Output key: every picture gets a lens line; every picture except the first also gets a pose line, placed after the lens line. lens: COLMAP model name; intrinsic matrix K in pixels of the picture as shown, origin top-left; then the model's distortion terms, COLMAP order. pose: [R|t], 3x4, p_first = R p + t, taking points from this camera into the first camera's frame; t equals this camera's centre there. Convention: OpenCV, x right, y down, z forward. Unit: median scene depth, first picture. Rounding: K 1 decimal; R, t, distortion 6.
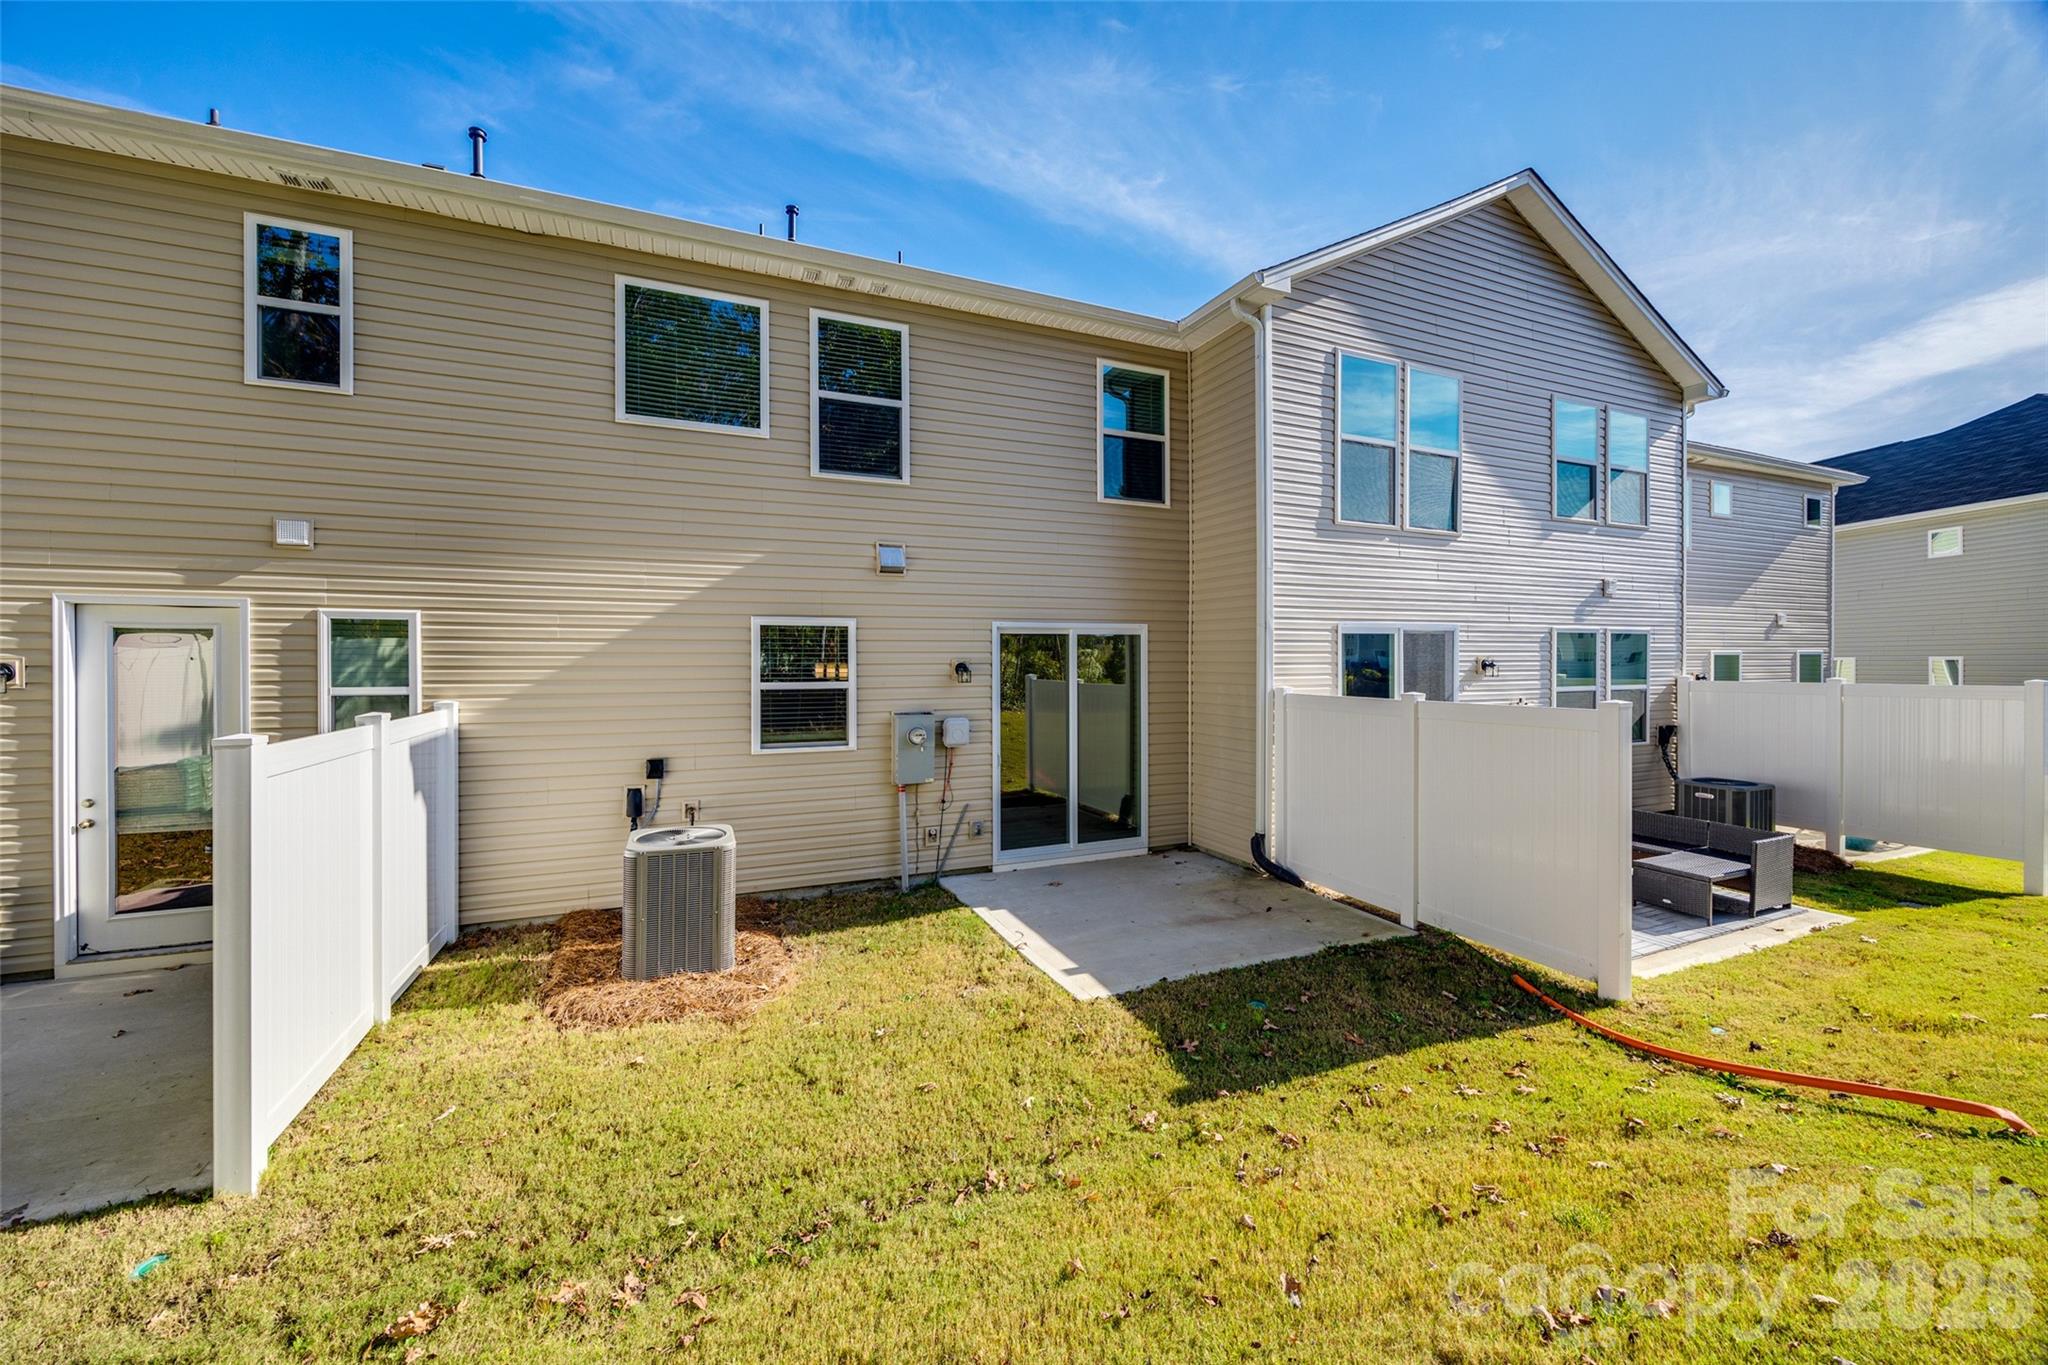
lens RADIAL K [[783.8, 0, 1020.6], [0, 783.8, 671.3], [0, 0, 1]] dist [-0.002839, -0.000087]
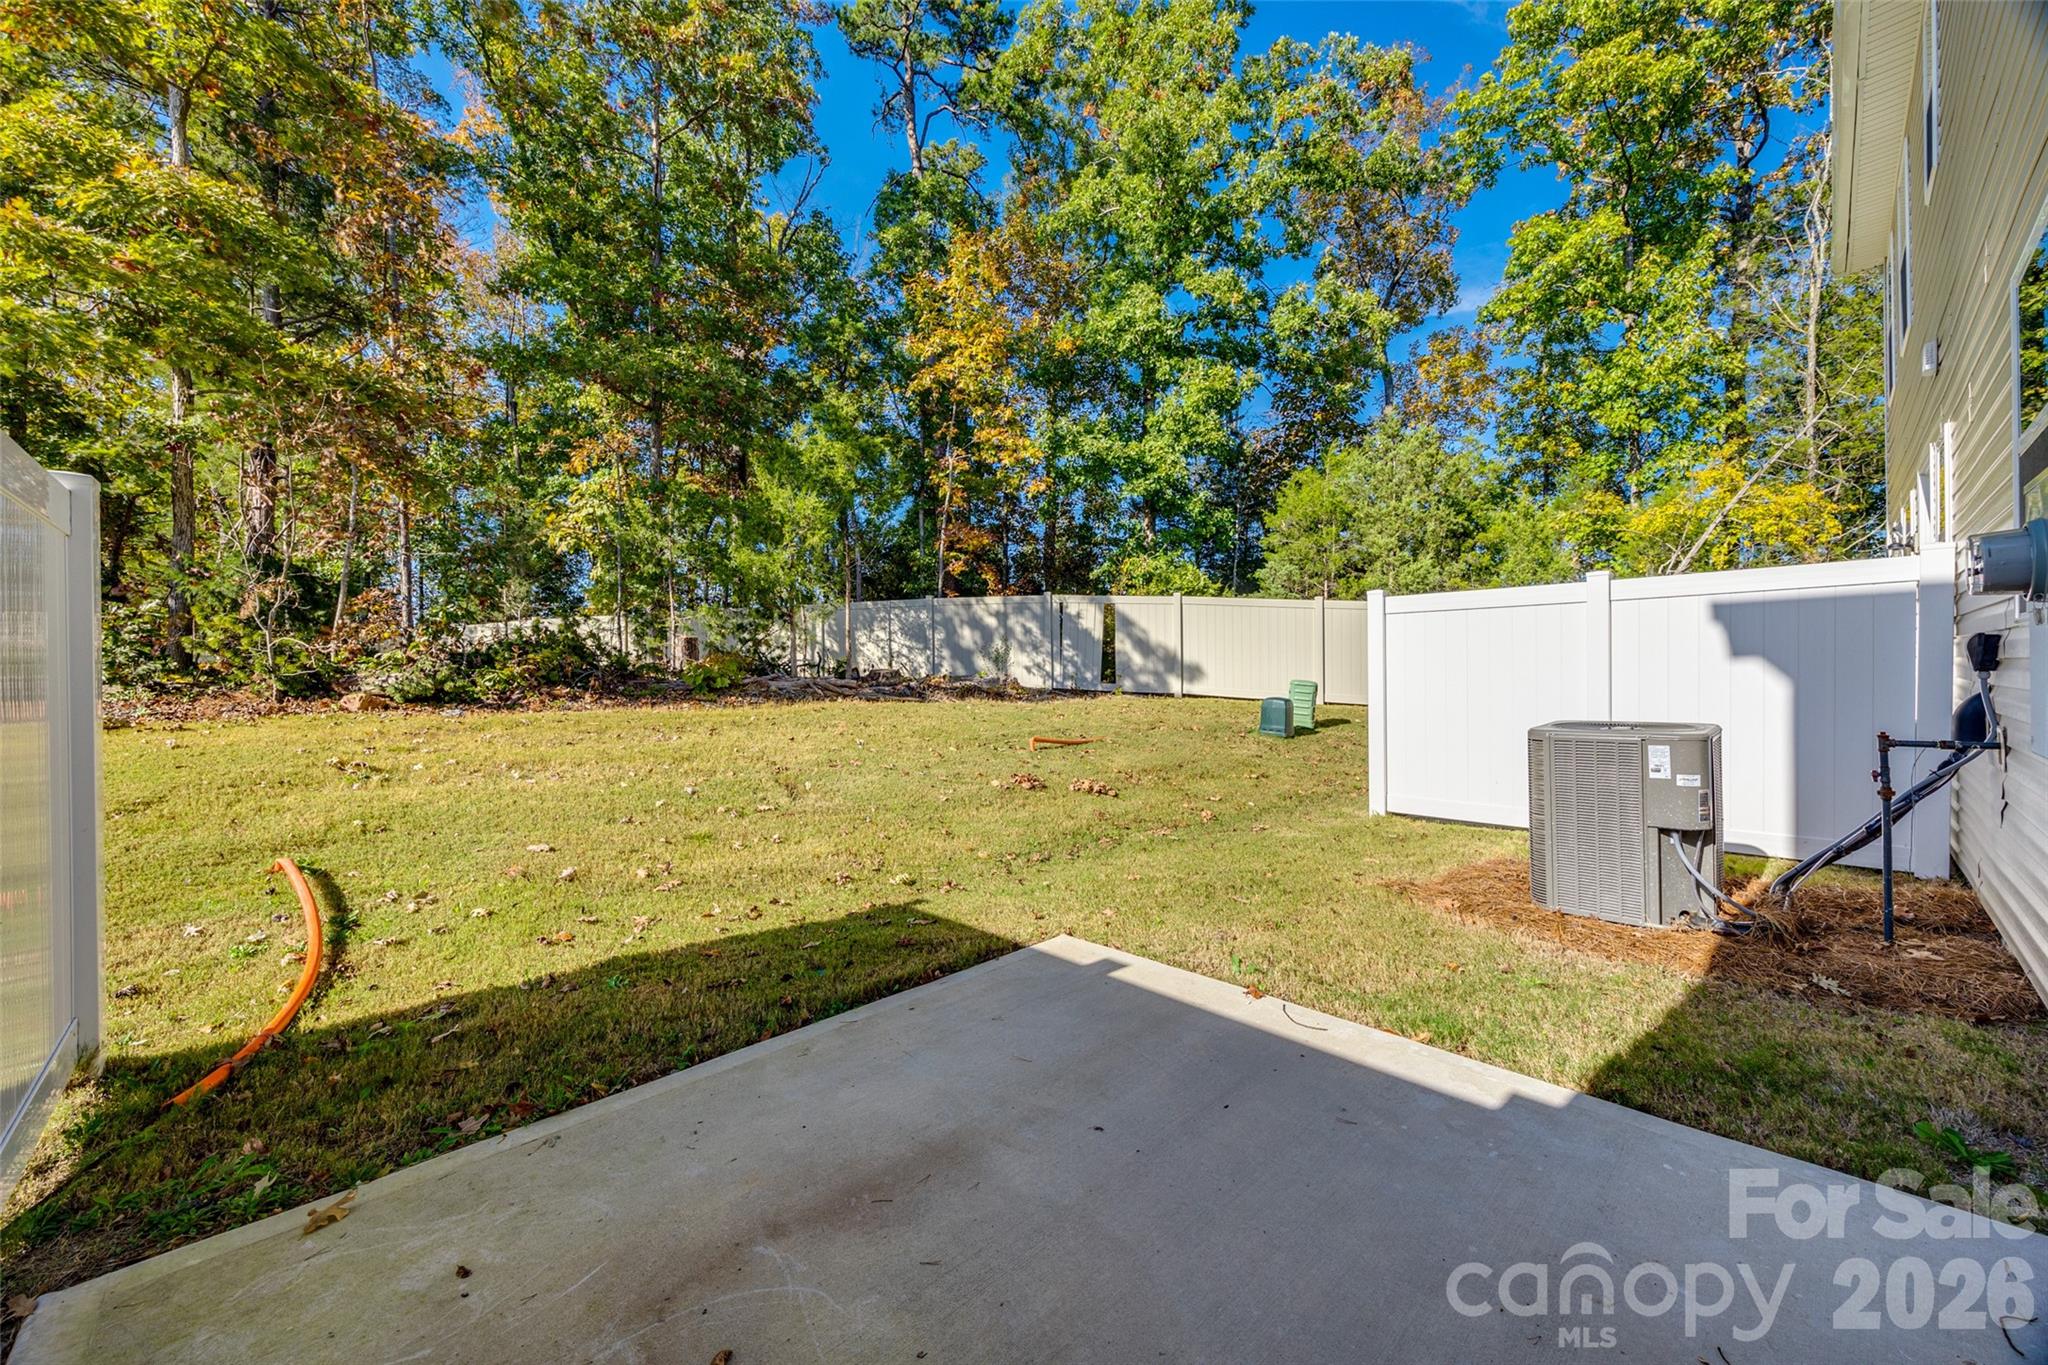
lens RADIAL K [[783.8, 0, 1020.6], [0, 783.8, 671.3], [0, 0, 1]] dist [-0.002839, -0.000087]
pose [[-0.935480, 0.015210, -0.353053, 0.236497], [0.011717, 0.999859, 0.012029, 0.105441], [0.353187, 0.007116, -0.935526, 1.072793]]
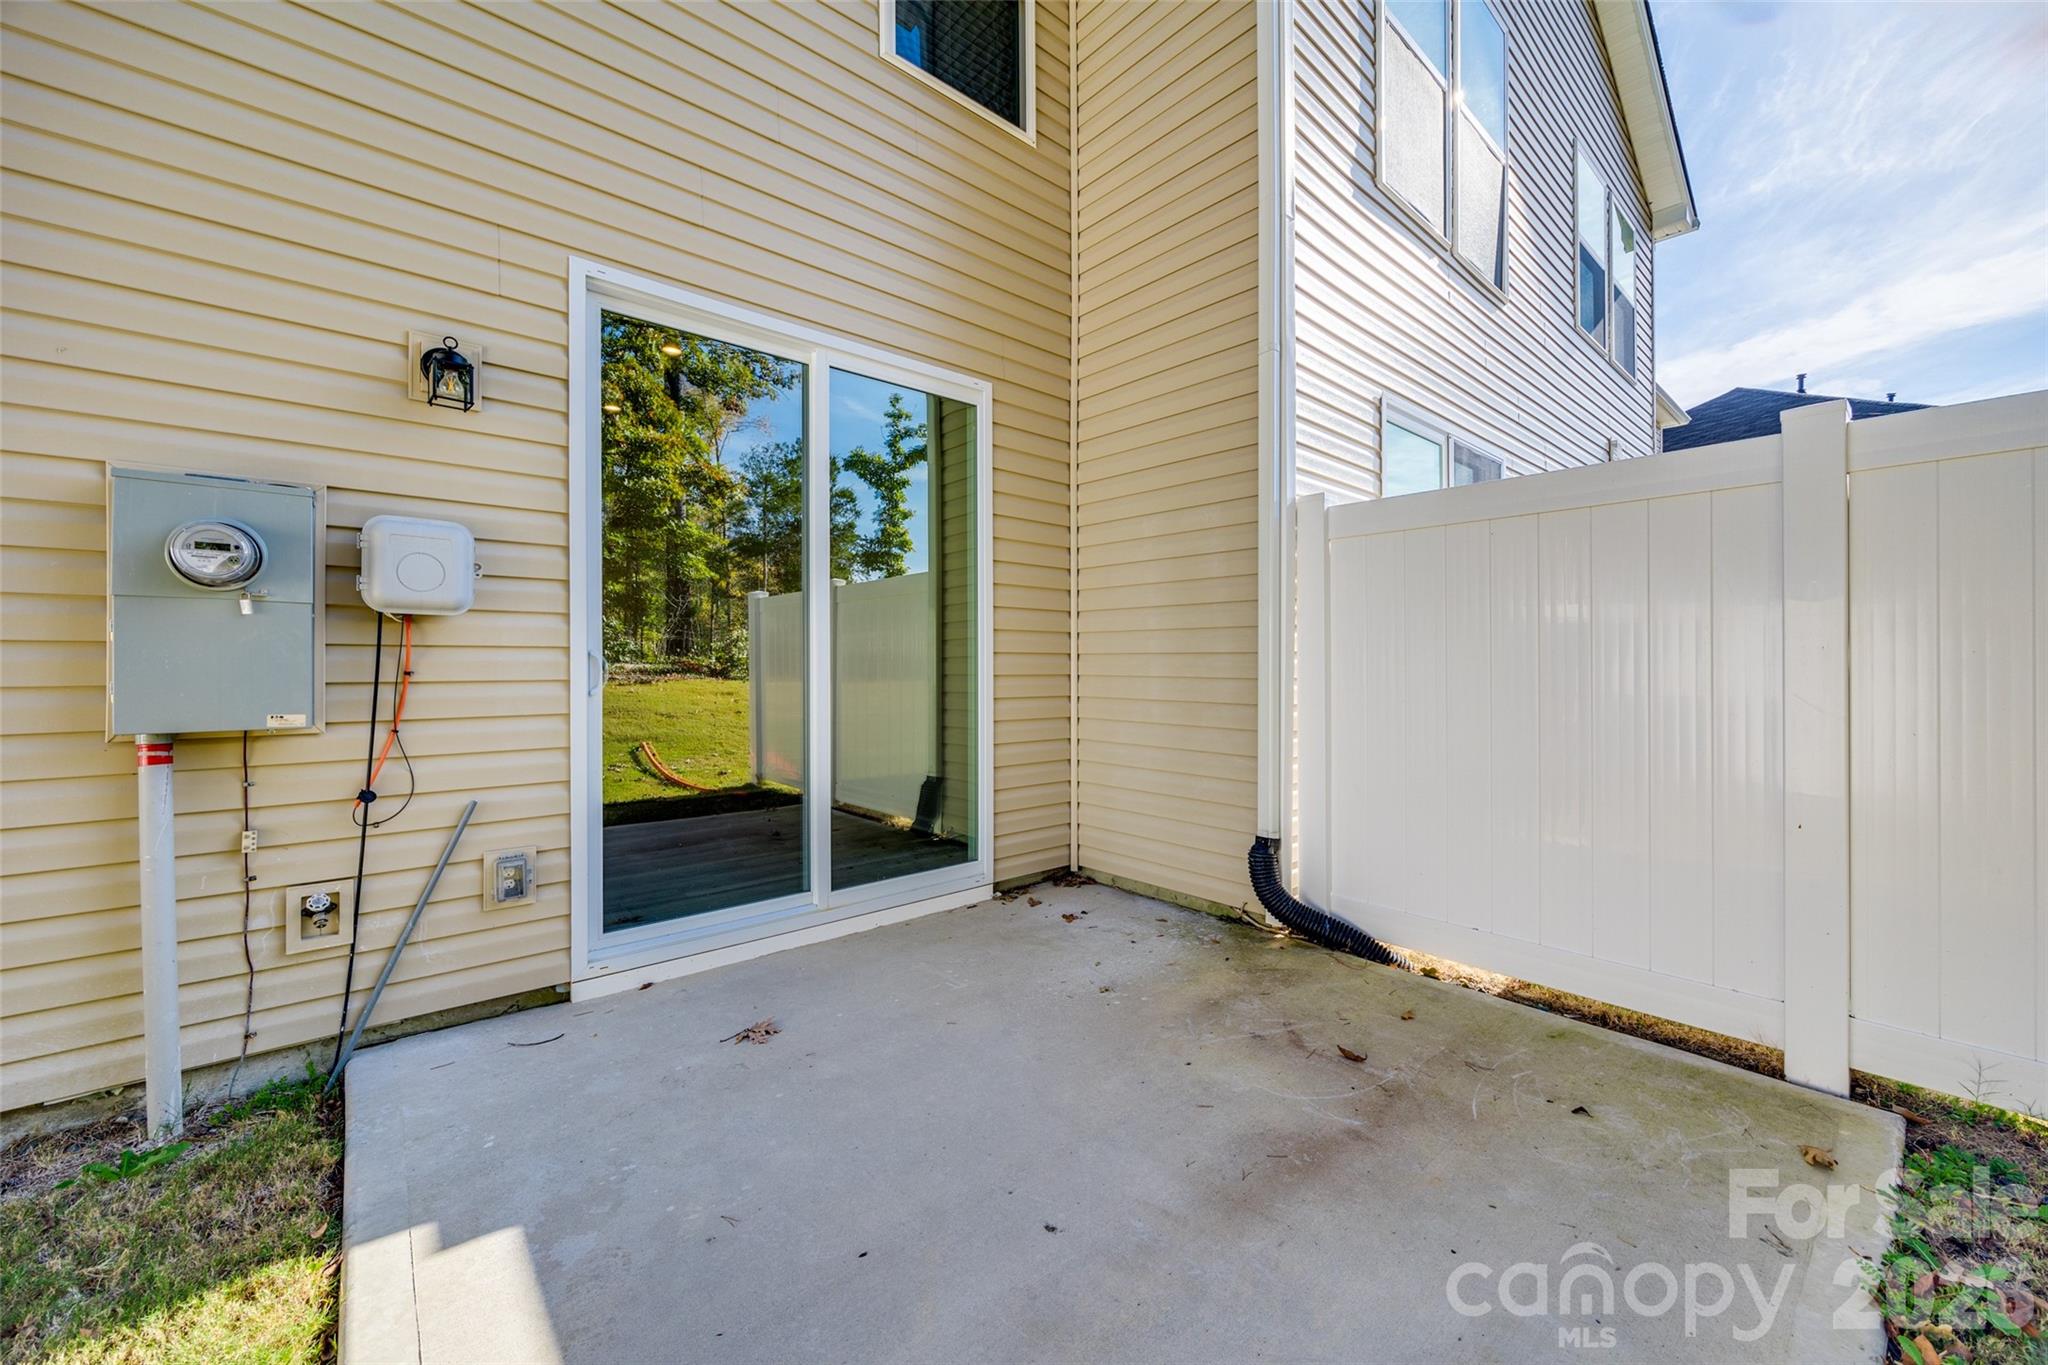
lens RADIAL K [[783.8, 0, 1020.6], [0, 783.8, 671.3], [0, 0, 1]] dist [-0.002839, -0.000087]
pose [[0.954023, 0.001258, 0.299731, 0.048933], [0.001255, 0.999966, -0.008190, 0.120157], [-0.299731, 0.008190, 0.953988, 0.635576]]
